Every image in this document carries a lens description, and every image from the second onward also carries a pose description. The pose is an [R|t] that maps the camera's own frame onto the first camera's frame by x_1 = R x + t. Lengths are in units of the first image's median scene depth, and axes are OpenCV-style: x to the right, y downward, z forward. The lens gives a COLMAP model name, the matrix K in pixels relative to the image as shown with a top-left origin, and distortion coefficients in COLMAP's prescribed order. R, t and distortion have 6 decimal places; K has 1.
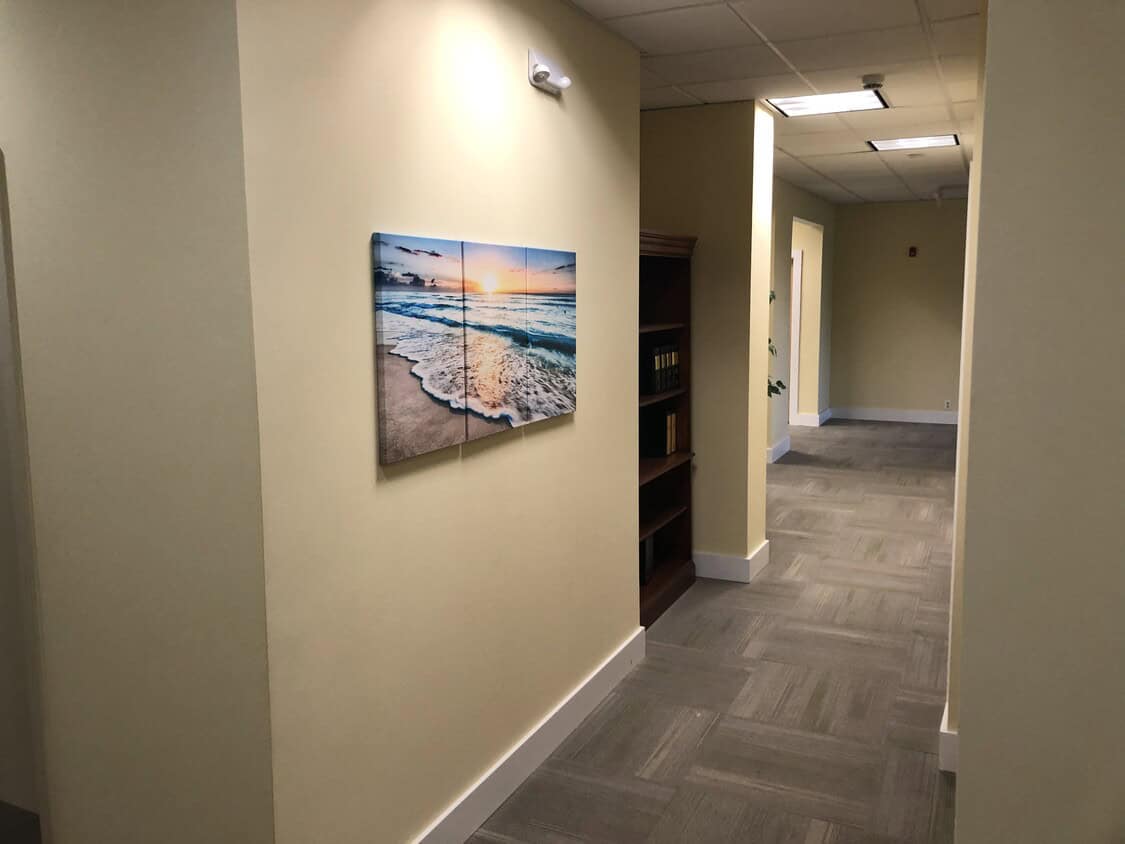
lens RADIAL K [[917.0, 0, 535.8], [0, 917.0, 402.0], [0, 0, 1]] dist [-0.001112, -0.002304]
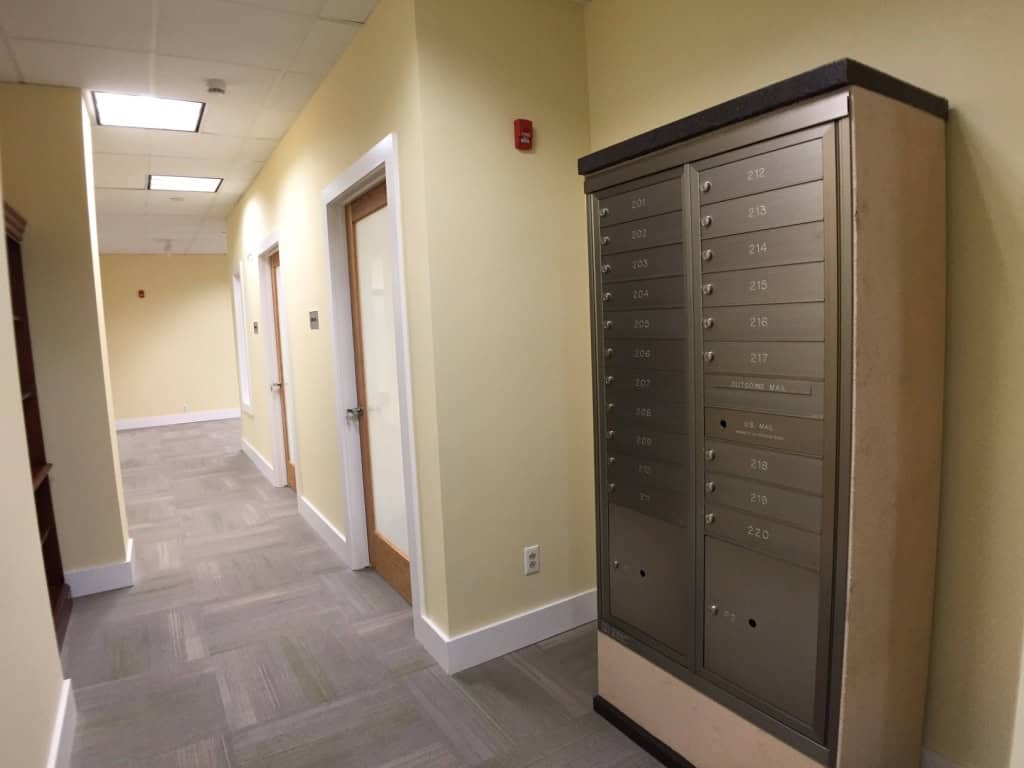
lens RADIAL K [[606.9, 0, 504.7], [0, 606.9, 381.7], [0, 0, 1]] dist [-0.076781, 0.001479]
pose [[0.523634, -0.089569, 0.847222, -0.062463], [0.140328, 0.989943, 0.017926, 0.029008], [-0.840307, 0.109502, 0.530937, 0.322901]]
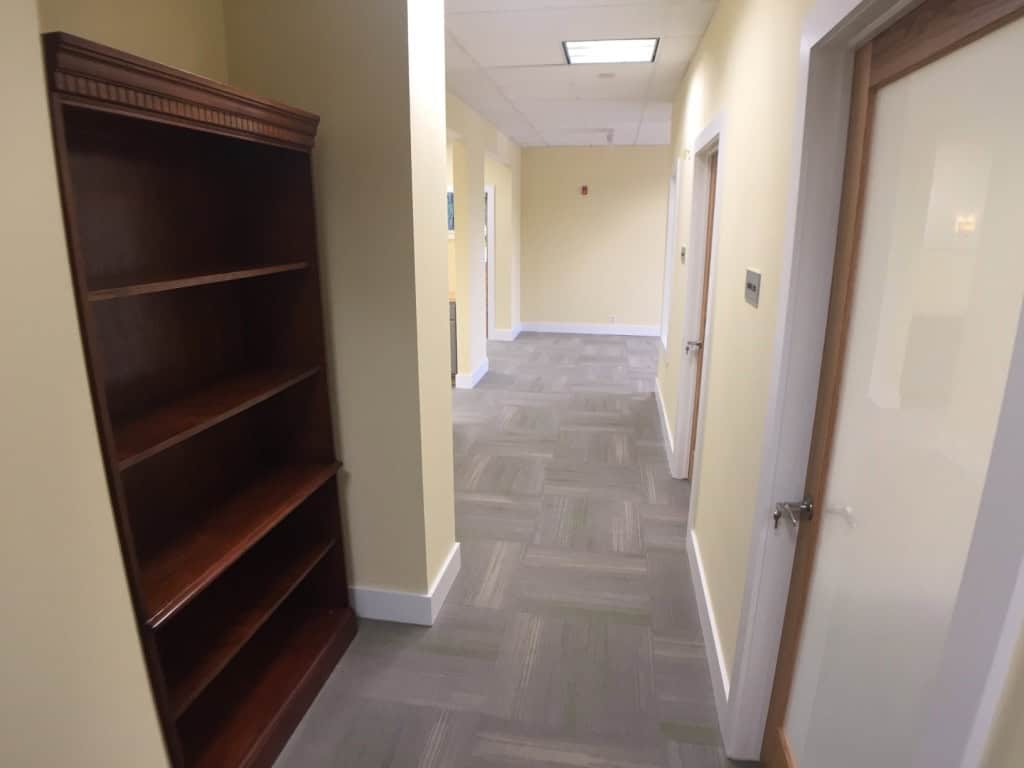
lens RADIAL K [[606.9, 0, 504.7], [0, 606.9, 381.7], [0, 0, 1]] dist [-0.076781, 0.001479]
pose [[0.957322, -0.060797, 0.282556, 0.165828], [0.022889, 0.990503, 0.135575, -0.056776], [-0.288115, -0.123321, 0.949622, 0.558411]]
